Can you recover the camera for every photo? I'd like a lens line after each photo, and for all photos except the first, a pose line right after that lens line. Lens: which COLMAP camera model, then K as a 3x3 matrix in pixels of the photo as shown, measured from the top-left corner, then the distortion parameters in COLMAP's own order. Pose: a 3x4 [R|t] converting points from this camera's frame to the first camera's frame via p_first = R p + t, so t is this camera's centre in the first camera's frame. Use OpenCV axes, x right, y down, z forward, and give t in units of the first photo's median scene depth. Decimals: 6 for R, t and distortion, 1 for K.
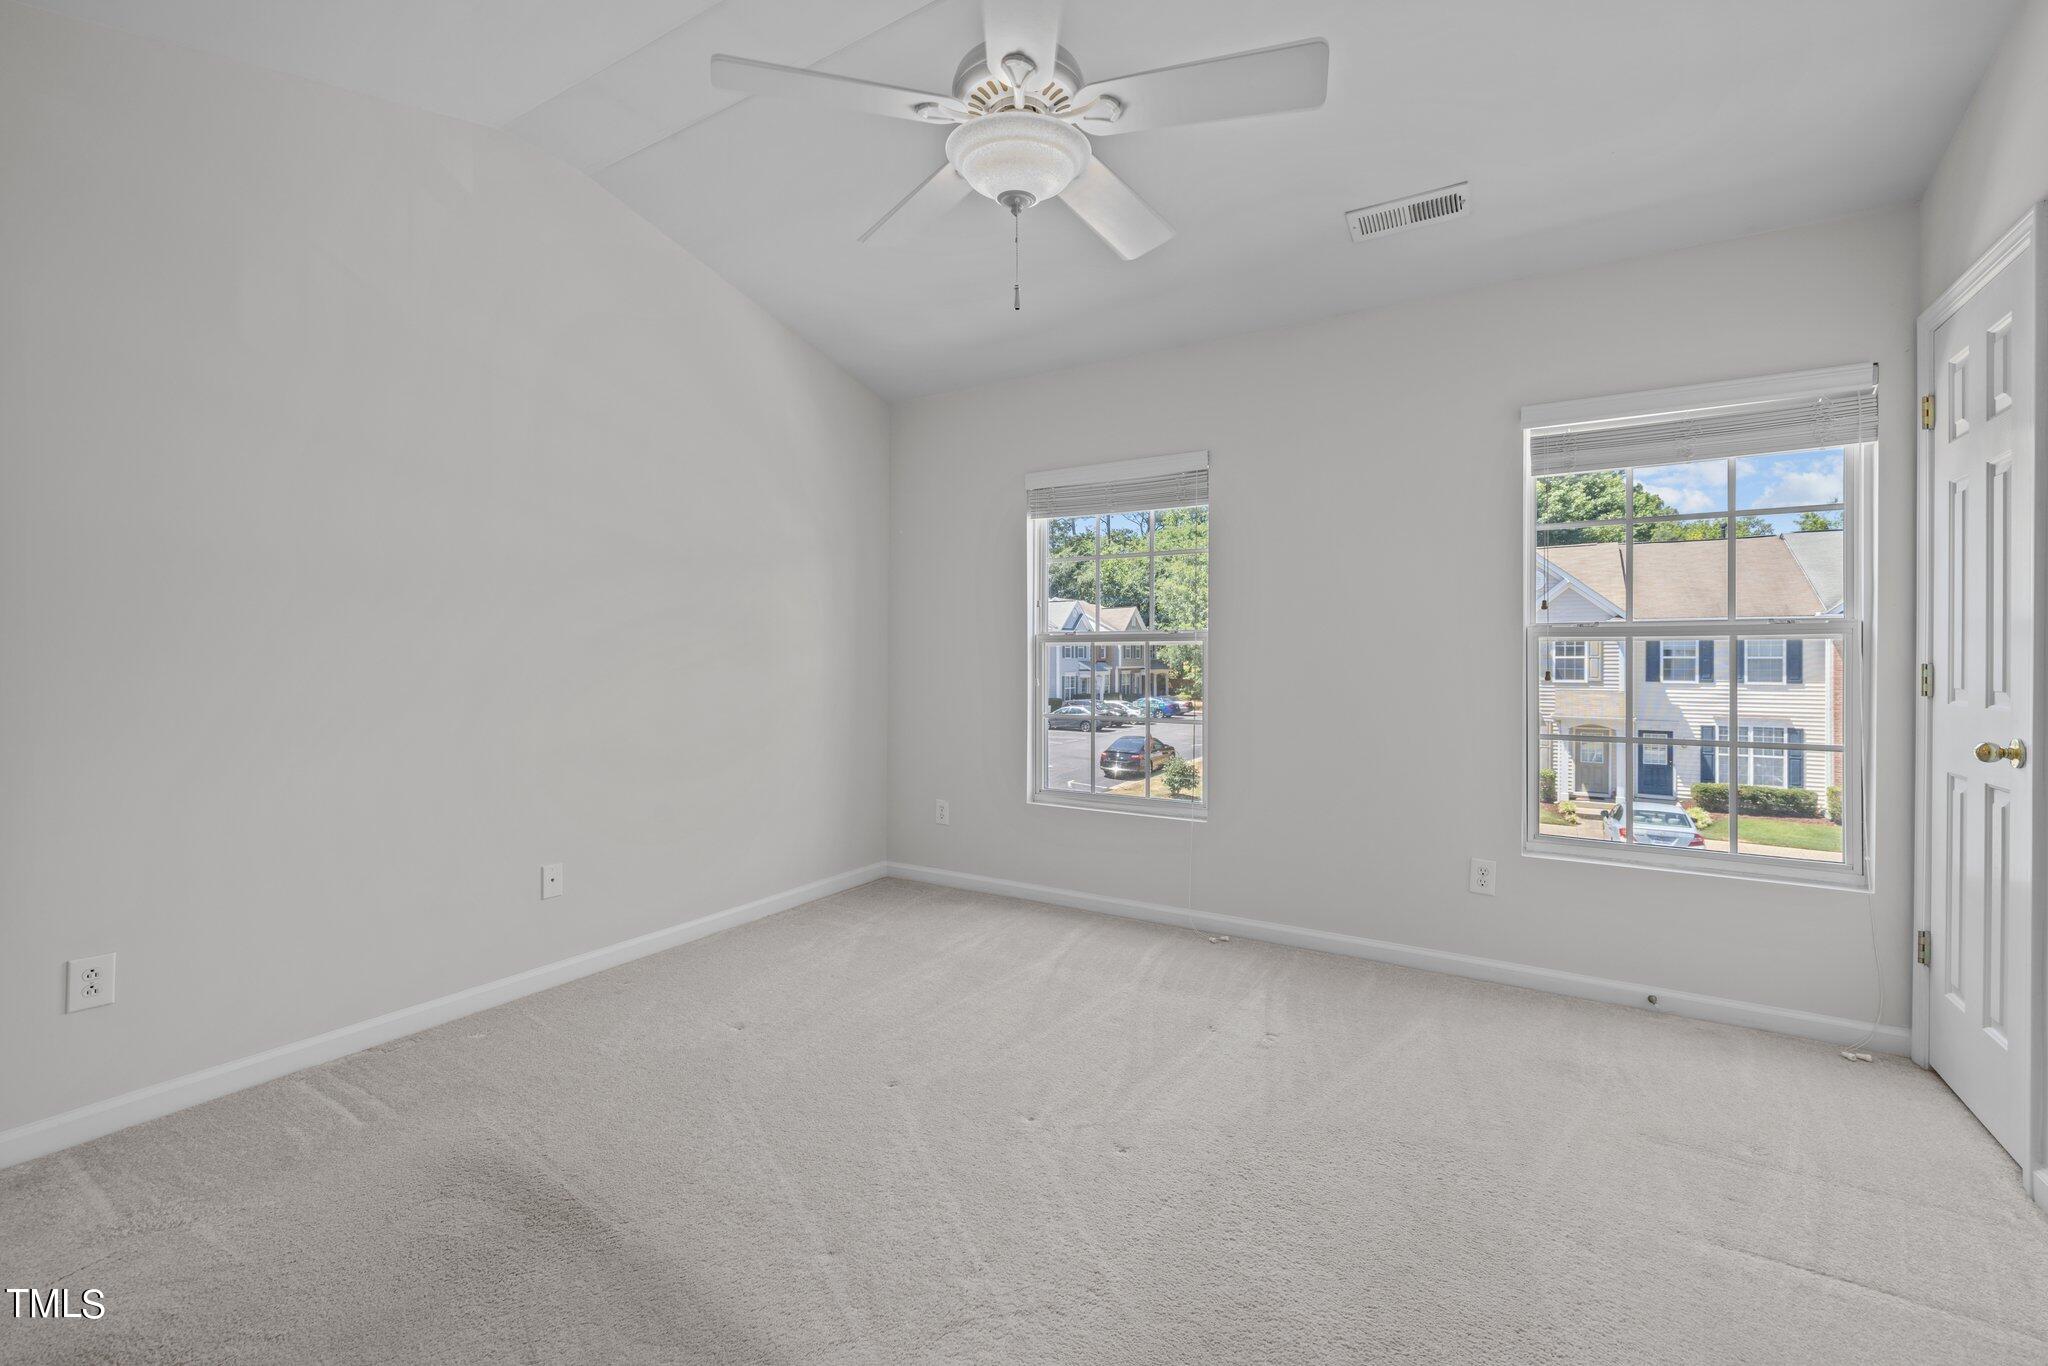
lens RADIAL K [[863.6, 0, 1010.6], [0, 863.6, 665.3], [0, 0, 1]] dist [-0.001275, -0.000034]
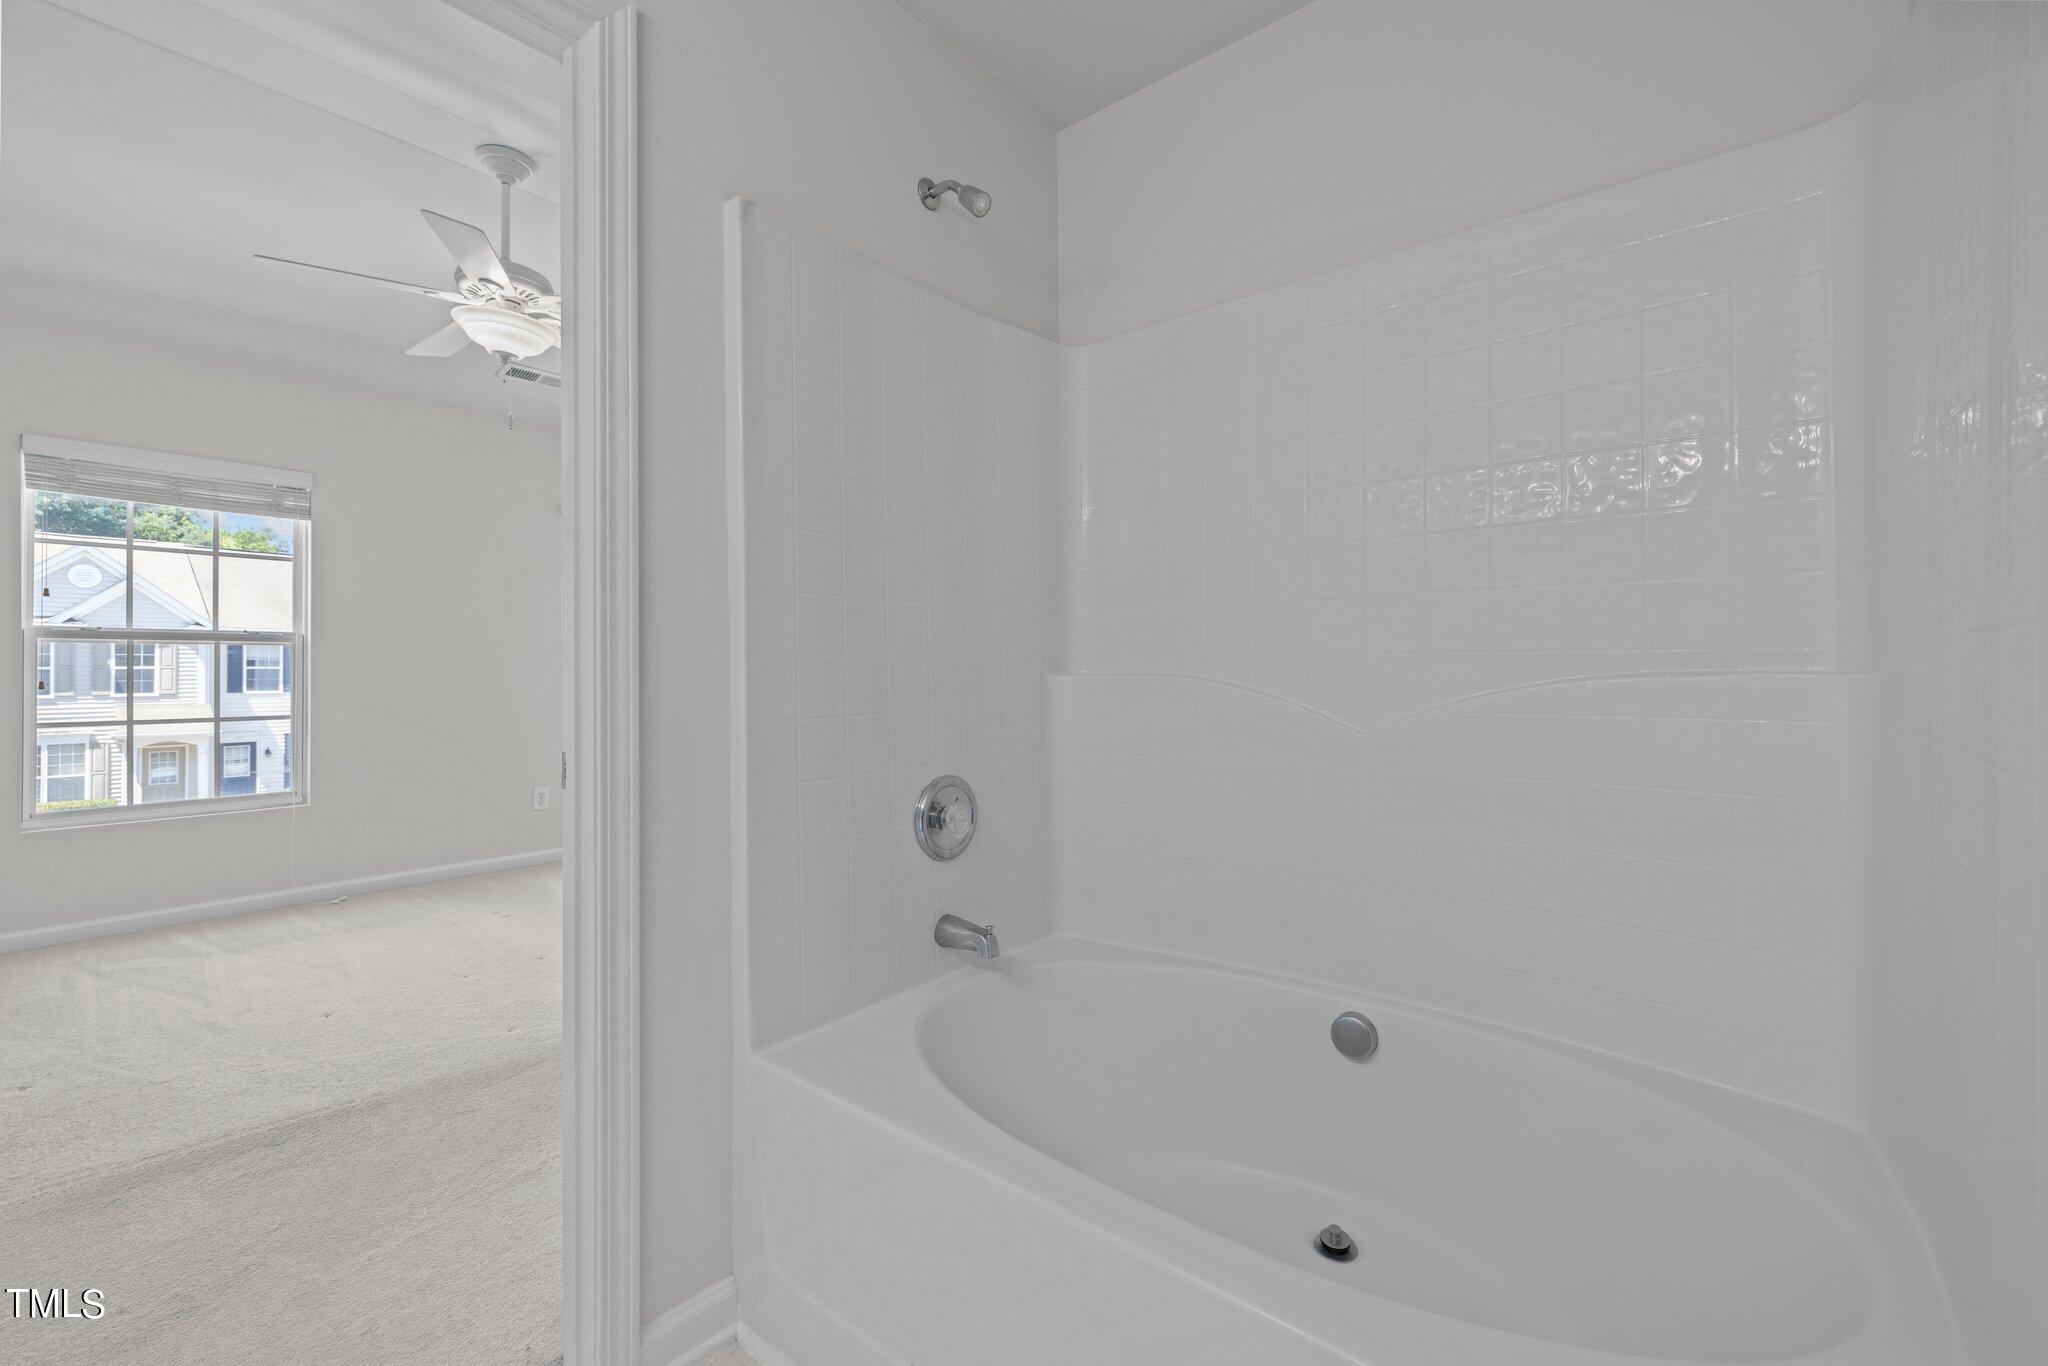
lens RADIAL K [[863.6, 0, 1010.6], [0, 863.6, 665.3], [0, 0, 1]] dist [-0.001275, -0.000034]
pose [[0.137287, 0.004041, 0.990523, -0.107410], [0.010035, 0.999935, -0.005470, 0.002204], [-0.990480, 0.010691, 0.137238, -0.008083]]
